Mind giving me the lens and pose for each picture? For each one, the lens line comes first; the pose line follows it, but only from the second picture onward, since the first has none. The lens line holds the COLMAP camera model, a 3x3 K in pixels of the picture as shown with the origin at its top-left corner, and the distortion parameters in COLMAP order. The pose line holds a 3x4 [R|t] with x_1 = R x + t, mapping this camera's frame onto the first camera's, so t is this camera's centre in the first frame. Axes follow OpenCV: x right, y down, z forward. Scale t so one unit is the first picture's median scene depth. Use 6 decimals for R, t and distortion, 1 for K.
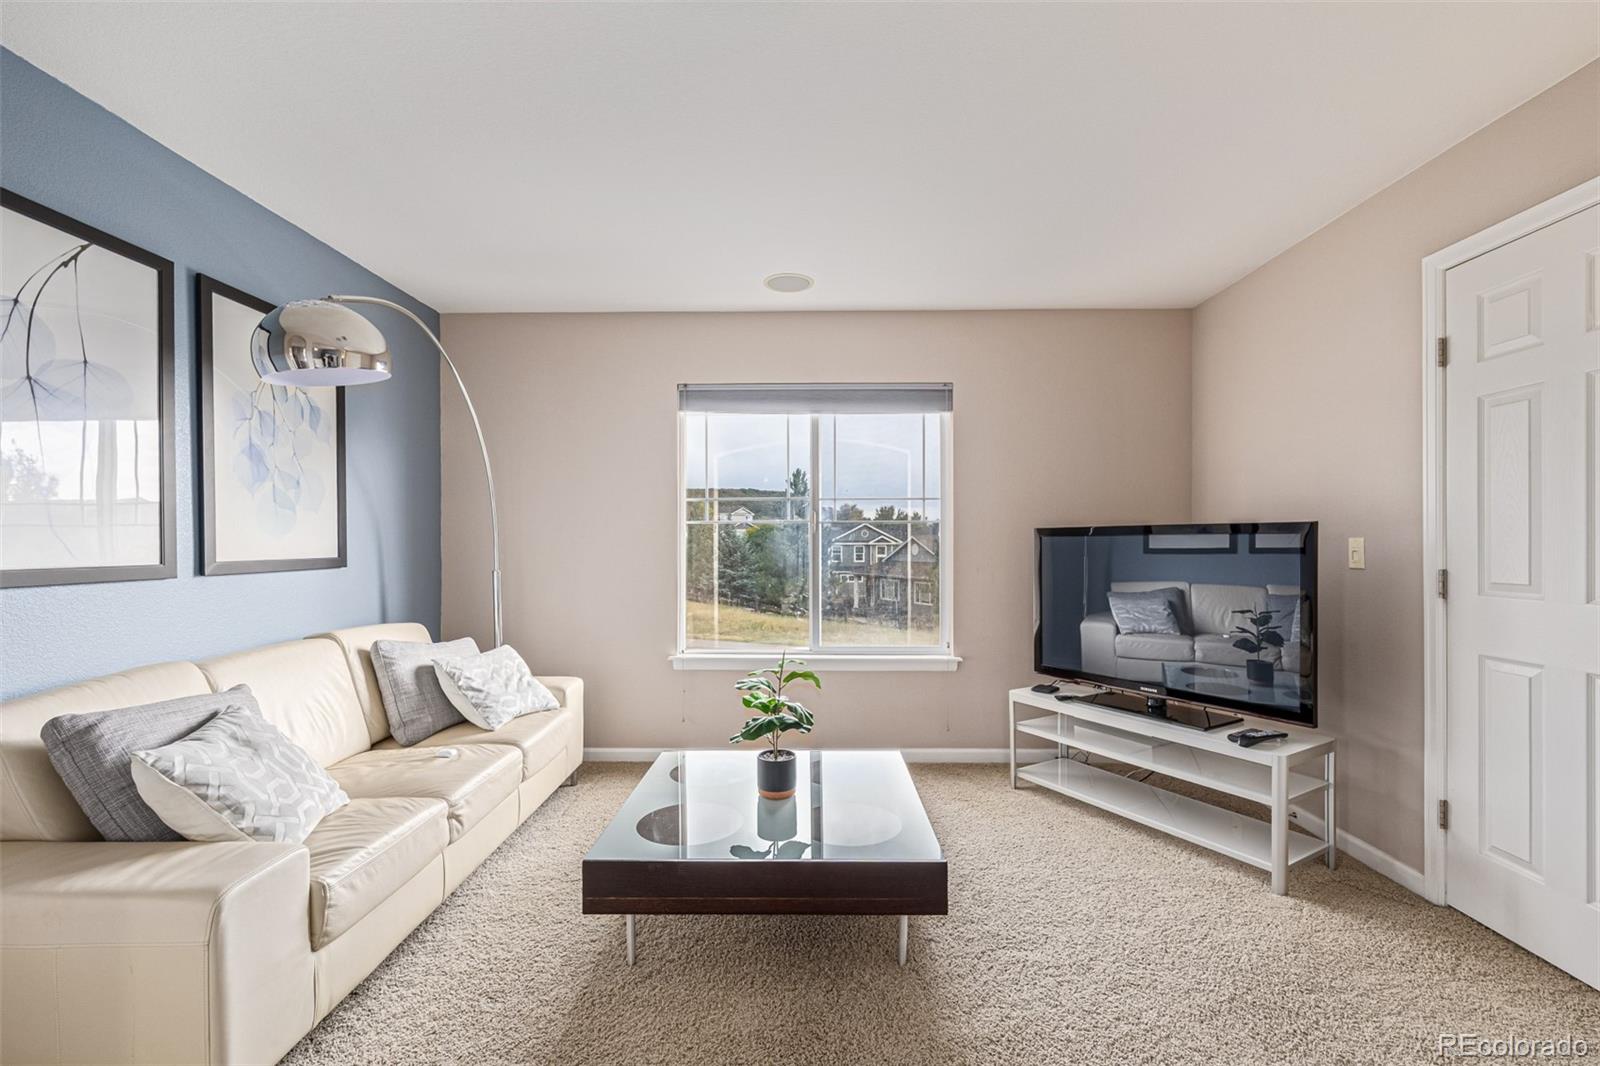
lens RADIAL K [[674.3, 0, 798.3], [0, 674.3, 543.9], [0, 0, 1]] dist [0.003624, -0.000675]
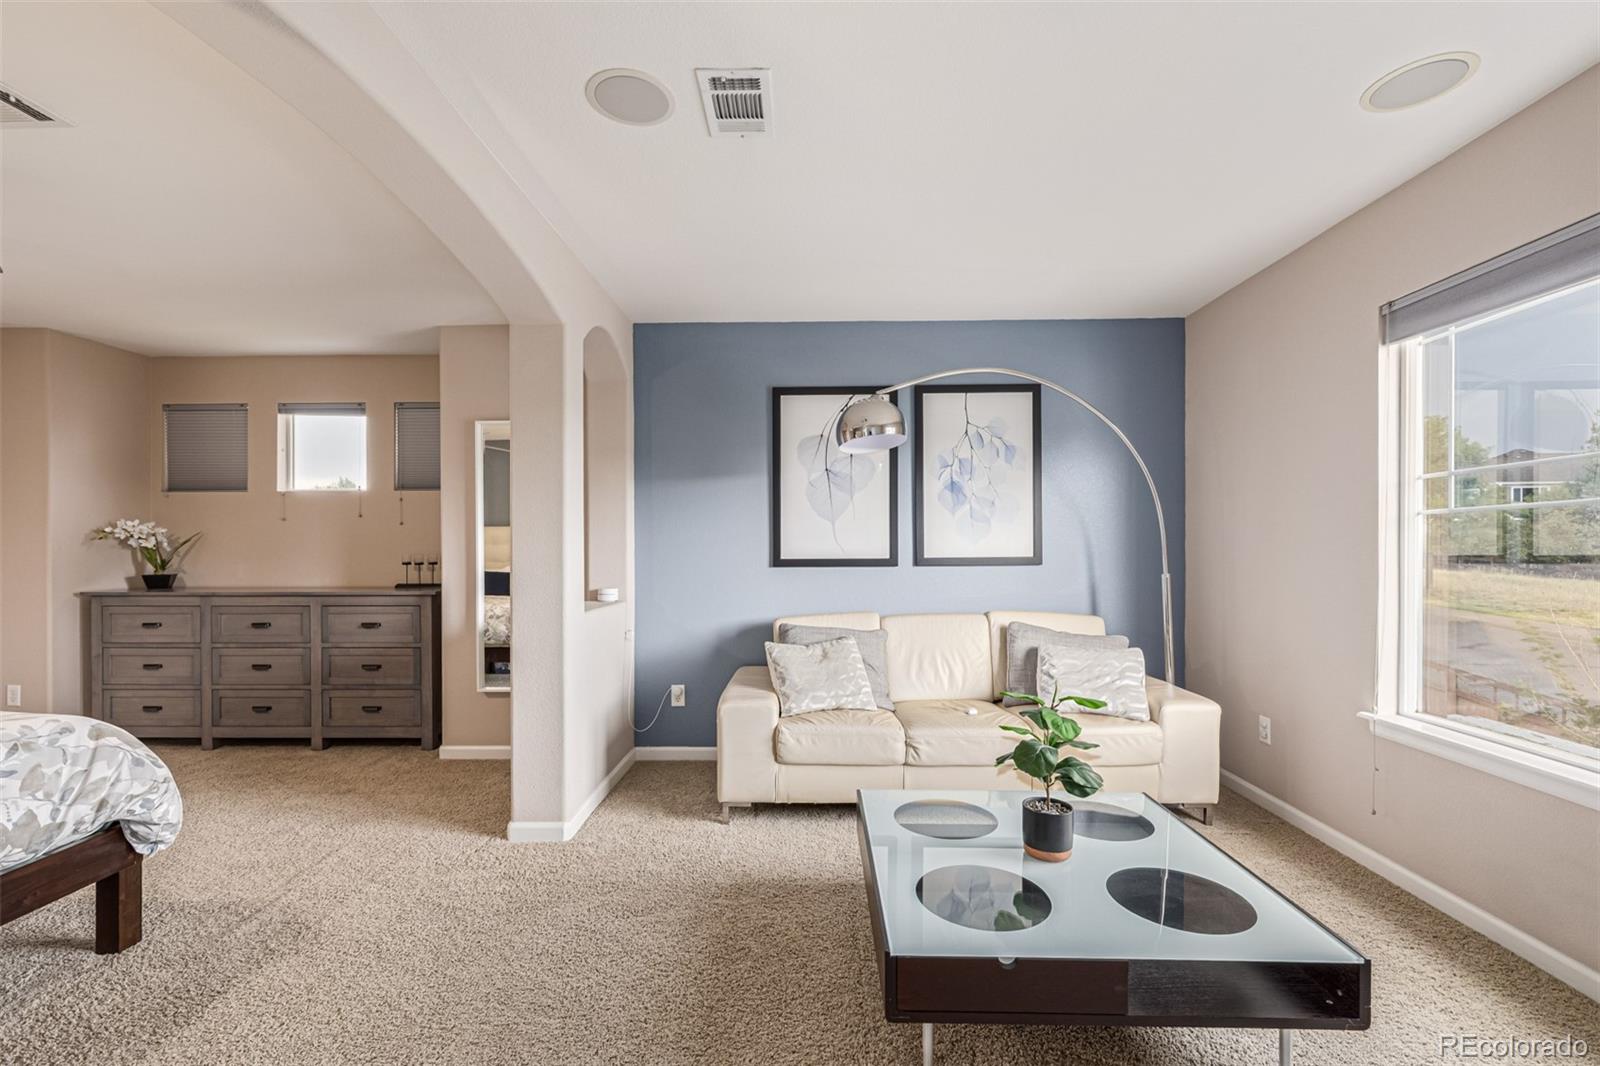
lens RADIAL K [[674.3, 0, 803.2], [0, 674.3, 543.1], [0, 0, 1]] dist [0.003624, -0.000675]
pose [[0.015051, -0.001813, -0.999885, 0.618960], [0.001278, 0.999998, -0.001794, -0.005051], [0.999886, -0.001251, 0.015053, 0.548769]]
